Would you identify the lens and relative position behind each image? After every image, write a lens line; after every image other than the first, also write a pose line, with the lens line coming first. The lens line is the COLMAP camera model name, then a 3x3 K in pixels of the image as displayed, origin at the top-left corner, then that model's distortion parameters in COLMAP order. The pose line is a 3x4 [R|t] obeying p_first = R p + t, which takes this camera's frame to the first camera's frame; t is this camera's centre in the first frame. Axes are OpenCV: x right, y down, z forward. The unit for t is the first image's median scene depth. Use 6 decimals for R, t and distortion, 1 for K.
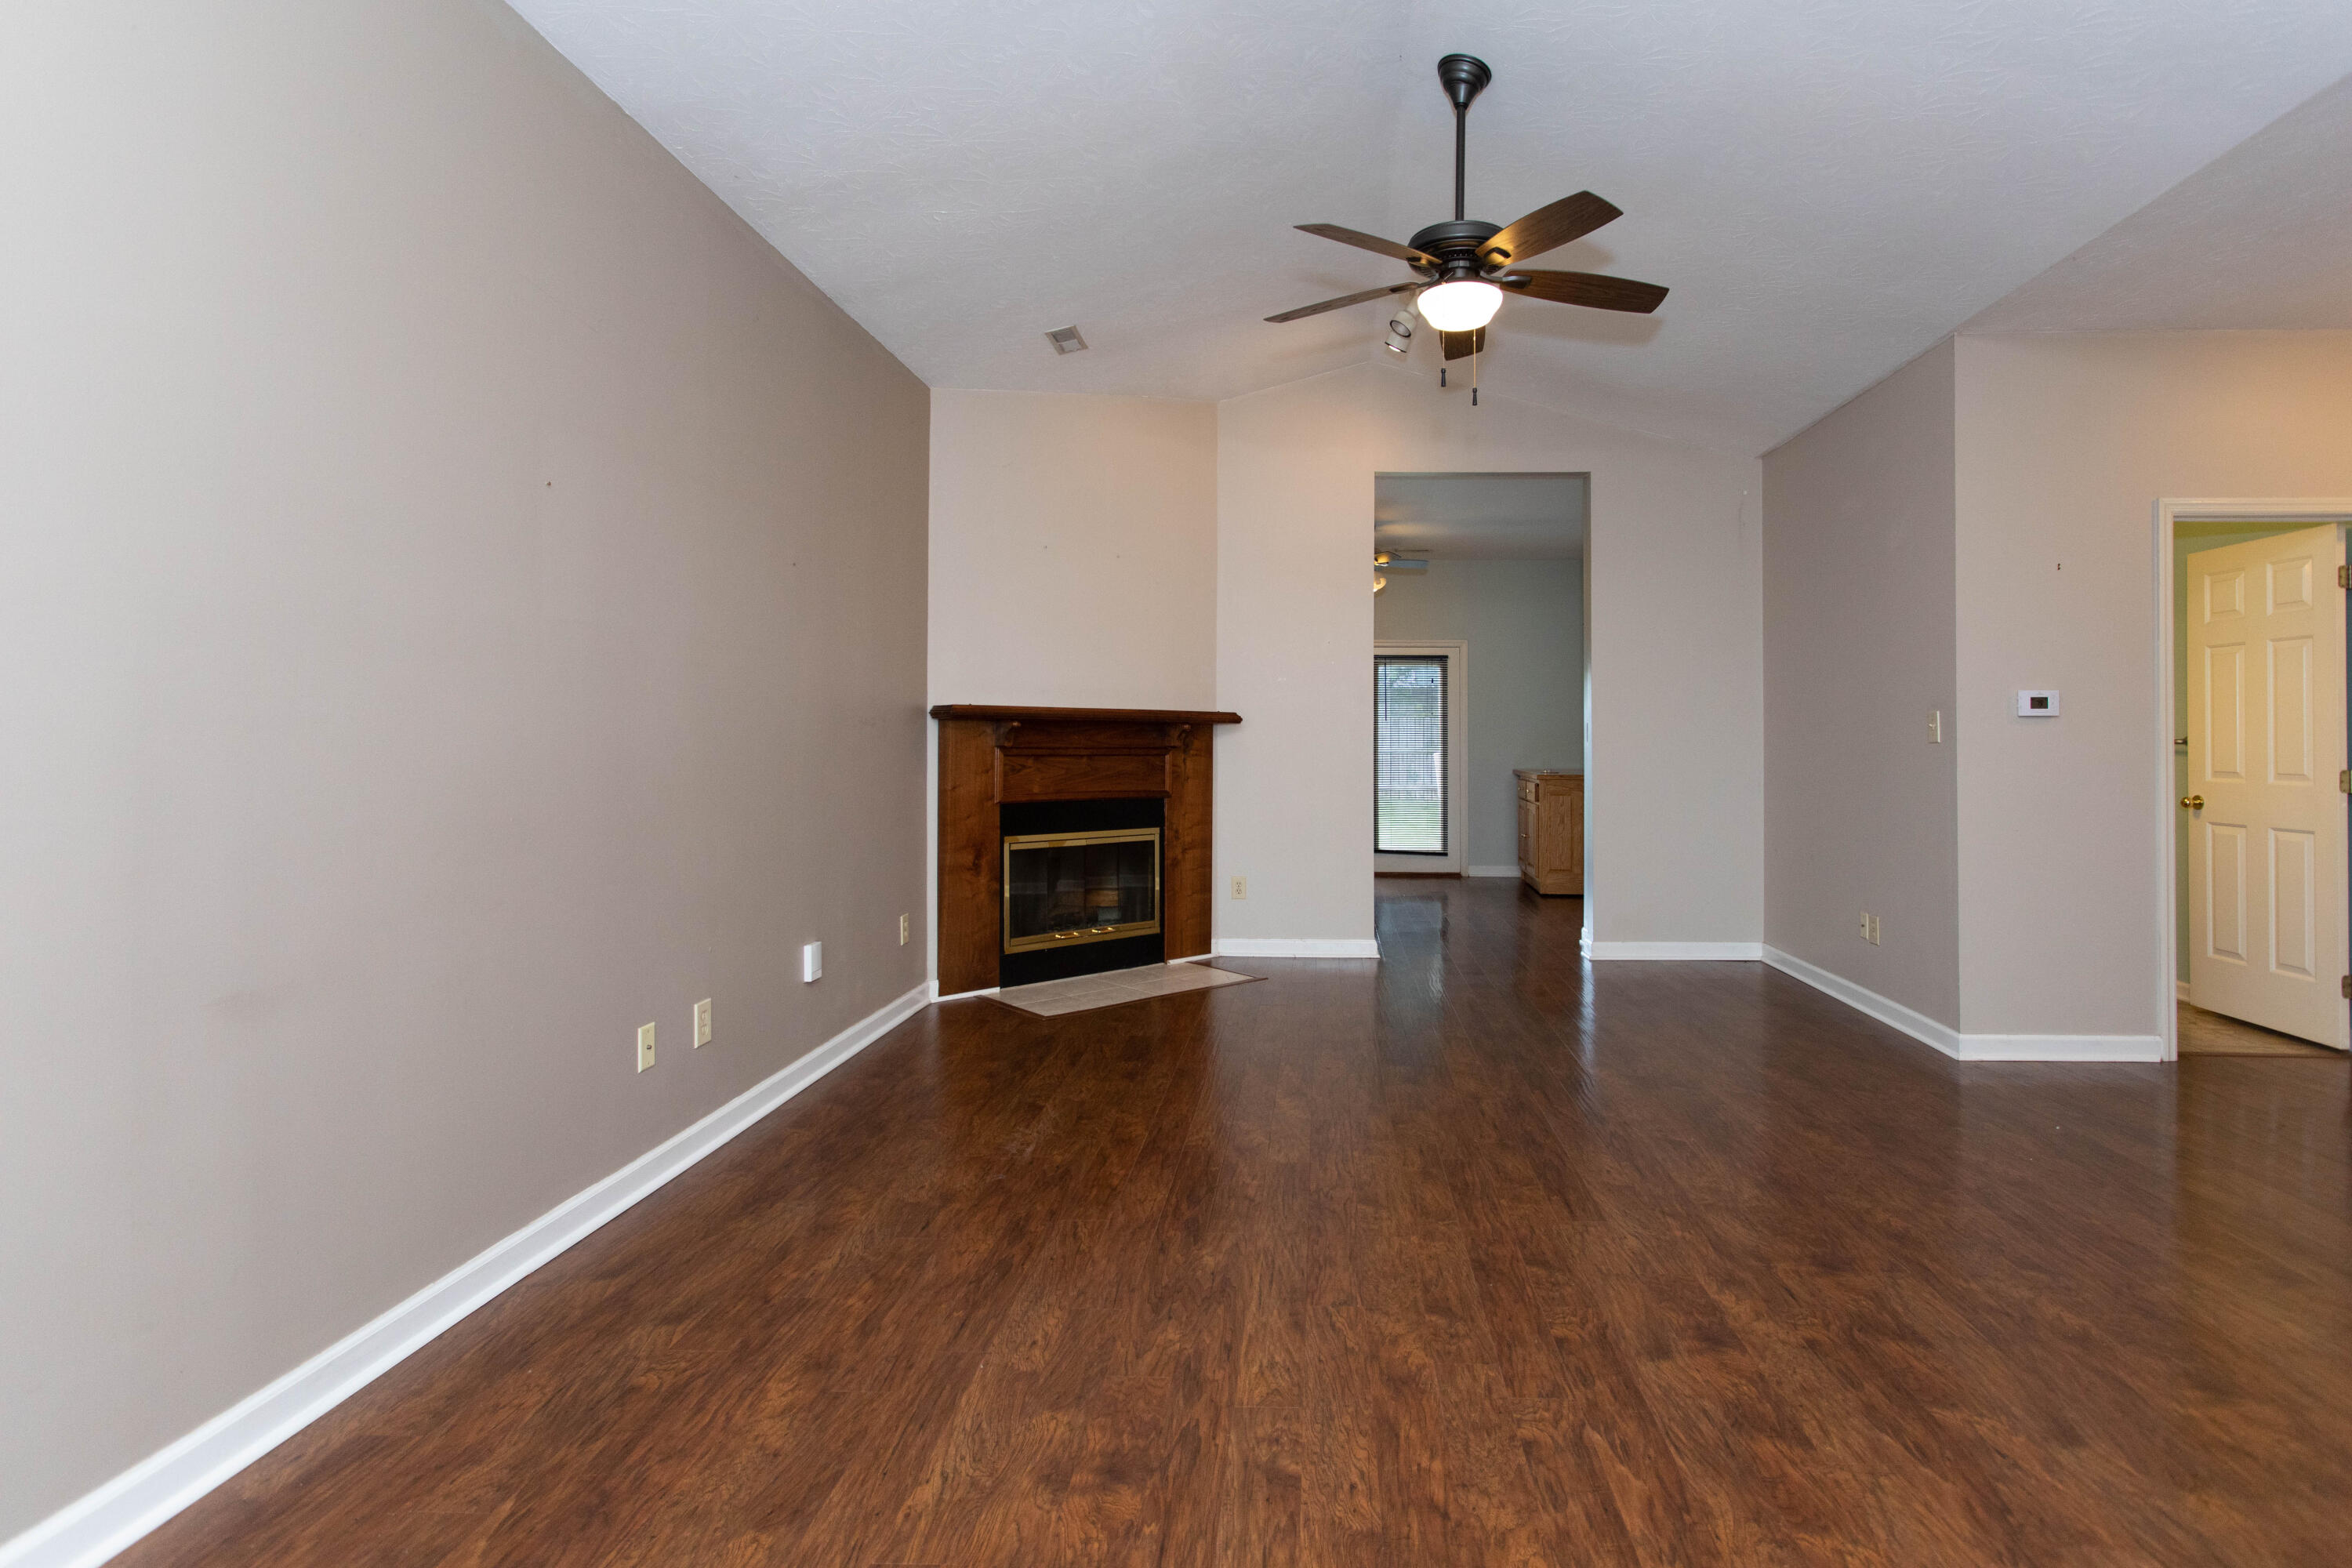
lens RADIAL K [[1175.4, 0, 1273.9], [0, 1175.4, 736.6], [0, 0, 1]] dist [0.001080, -0.000639]
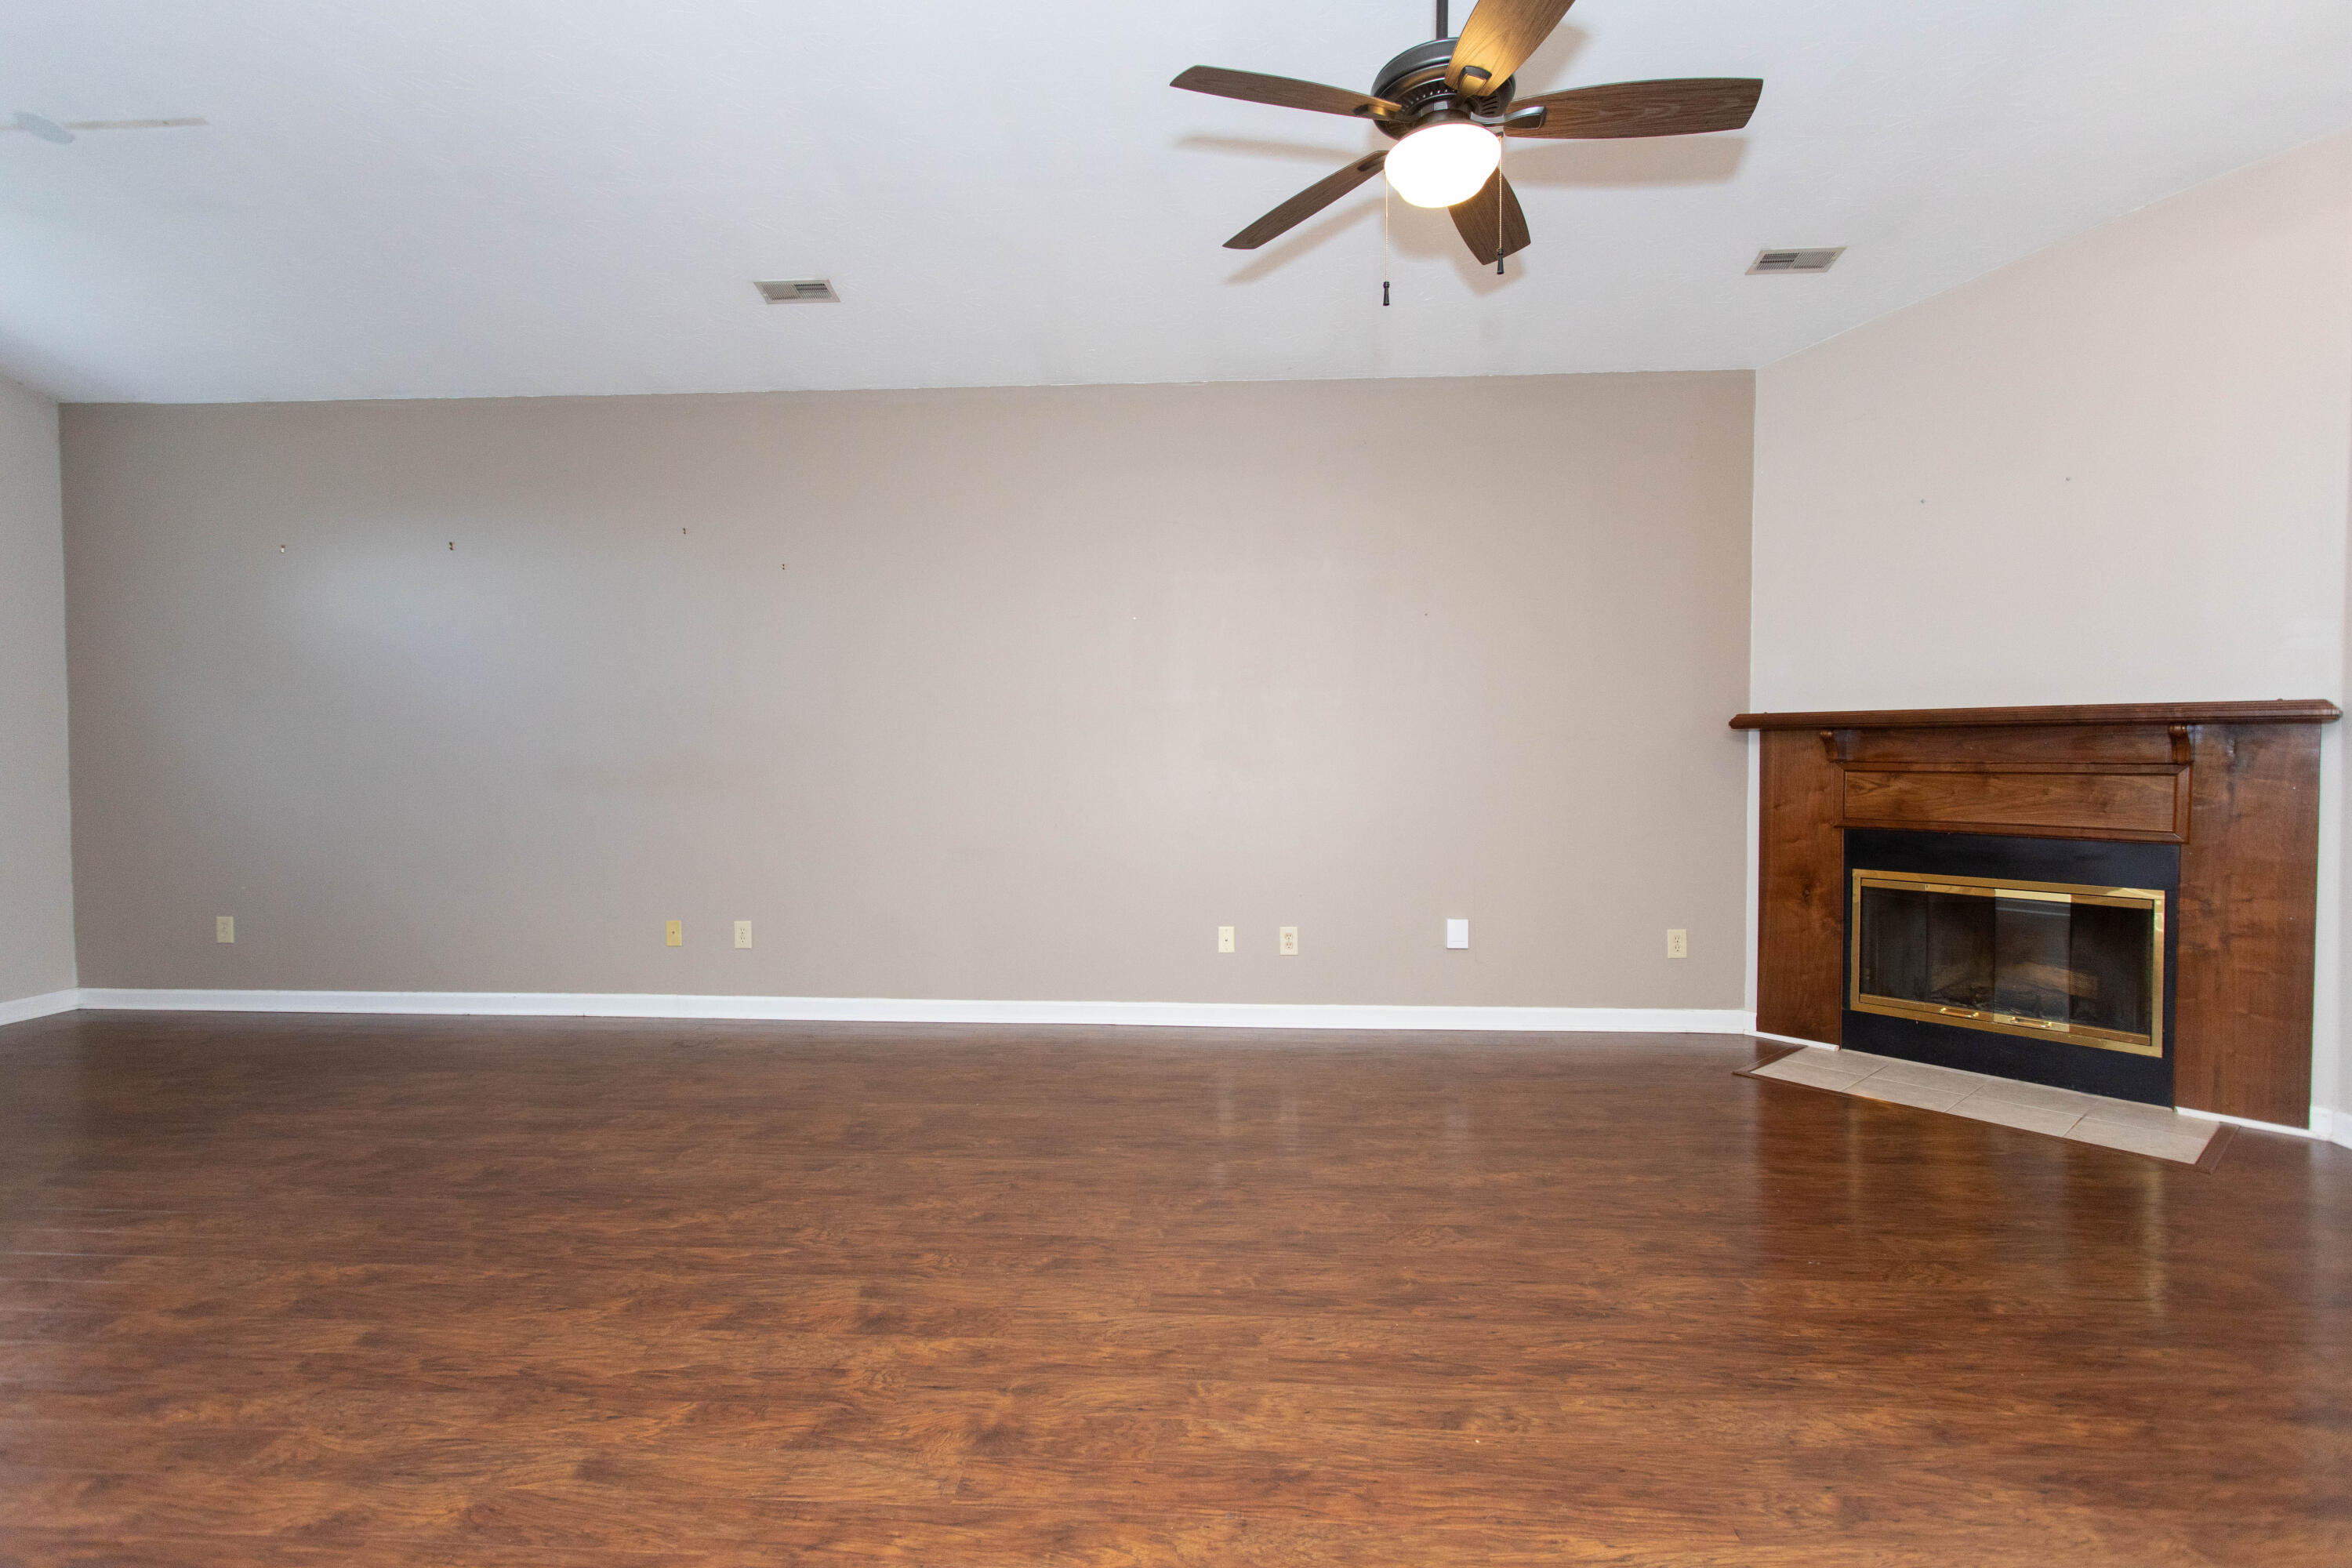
lens RADIAL K [[1102.3, 0, 1176.0], [0, 1102.3, 784.0], [0, 0, 1]] dist [0.002733, 0.001189]
pose [[-0.039648, 0.025470, -0.998889, 1.142732], [0.004757, 0.999669, 0.025301, 0.007200], [0.999202, -0.003748, -0.039757, 1.118203]]
